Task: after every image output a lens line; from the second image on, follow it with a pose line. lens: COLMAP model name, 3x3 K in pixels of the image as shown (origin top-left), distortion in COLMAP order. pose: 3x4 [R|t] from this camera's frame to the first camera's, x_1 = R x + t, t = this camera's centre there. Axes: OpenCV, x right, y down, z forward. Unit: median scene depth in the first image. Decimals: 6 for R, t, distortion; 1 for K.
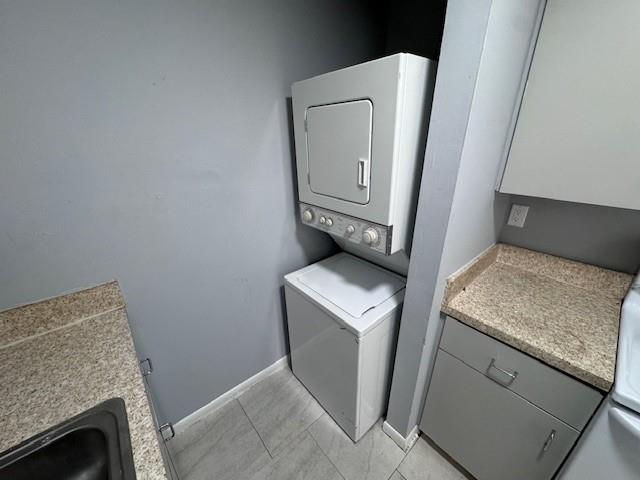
lens RADIAL K [[253.2, 0, 321.3], [0, 253.2, 241.4], [0, 0, 1]] dist [-0.000794, -0.000014]
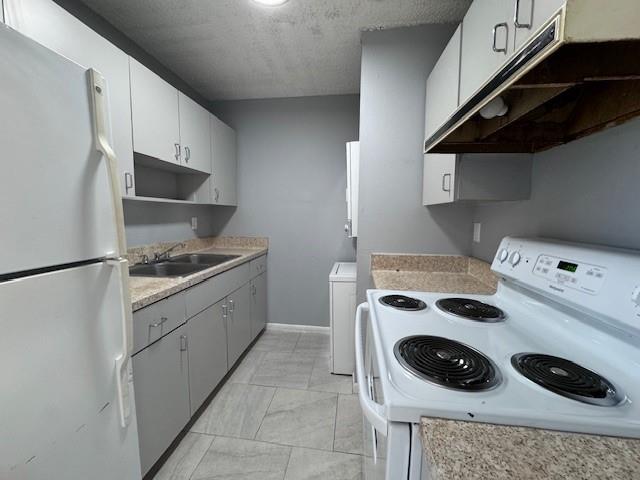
lens RADIAL K [[253.2, 0, 320.8], [0, 253.2, 239.2], [0, 0, 1]] dist [-0.000794, -0.000014]
pose [[0.665387, 0.090386, -0.741007, 1.090244], [-0.301752, 0.940497, -0.156239, 0.312623], [0.682793, 0.327560, 0.653069, -0.241778]]
